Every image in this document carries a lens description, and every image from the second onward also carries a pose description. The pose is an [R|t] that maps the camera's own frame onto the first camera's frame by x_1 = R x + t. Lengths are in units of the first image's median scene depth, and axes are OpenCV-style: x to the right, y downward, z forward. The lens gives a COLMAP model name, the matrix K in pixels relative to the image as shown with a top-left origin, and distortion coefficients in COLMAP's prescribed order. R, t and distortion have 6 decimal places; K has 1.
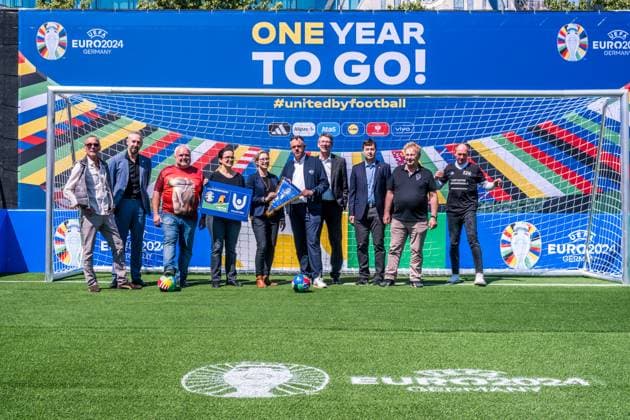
lens RADIAL K [[868.0, 0, 303.8], [0, 868.0, 210.9], [0, 0, 1]] dist [0.009919, -0.082852]
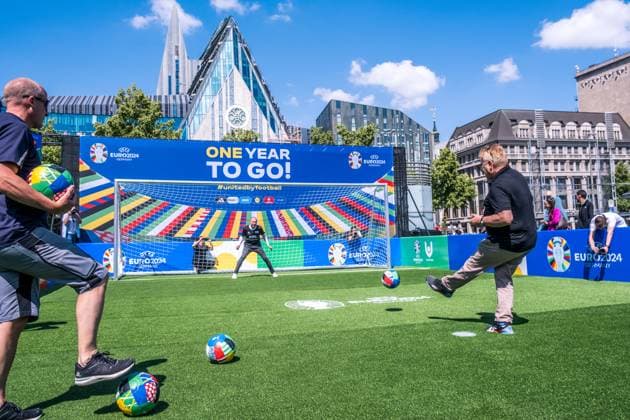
lens RADIAL K [[496.1, 0, 307.9], [0, 496.1, 209.4], [0, 0, 1]] dist [-0.030157, -0.004634]
pose [[0.953981, -0.006629, 0.299795, -0.179435], [0.025093, 0.998014, -0.057781, -0.001485], [-0.298816, 0.062645, 0.952252, -0.145195]]
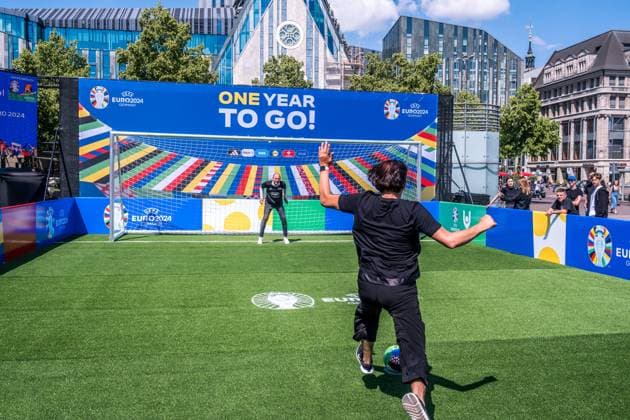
lens RADIAL K [[564.5, 0, 315.0], [0, 564.5, 210.0], [0, 0, 1]] dist [0.004411, -0.068174]
pose [[0.980023, 0.001097, 0.198881, -0.096245], [-0.014160, 0.997832, 0.064276, -0.053194], [-0.198379, -0.065808, 0.977914, -0.175875]]
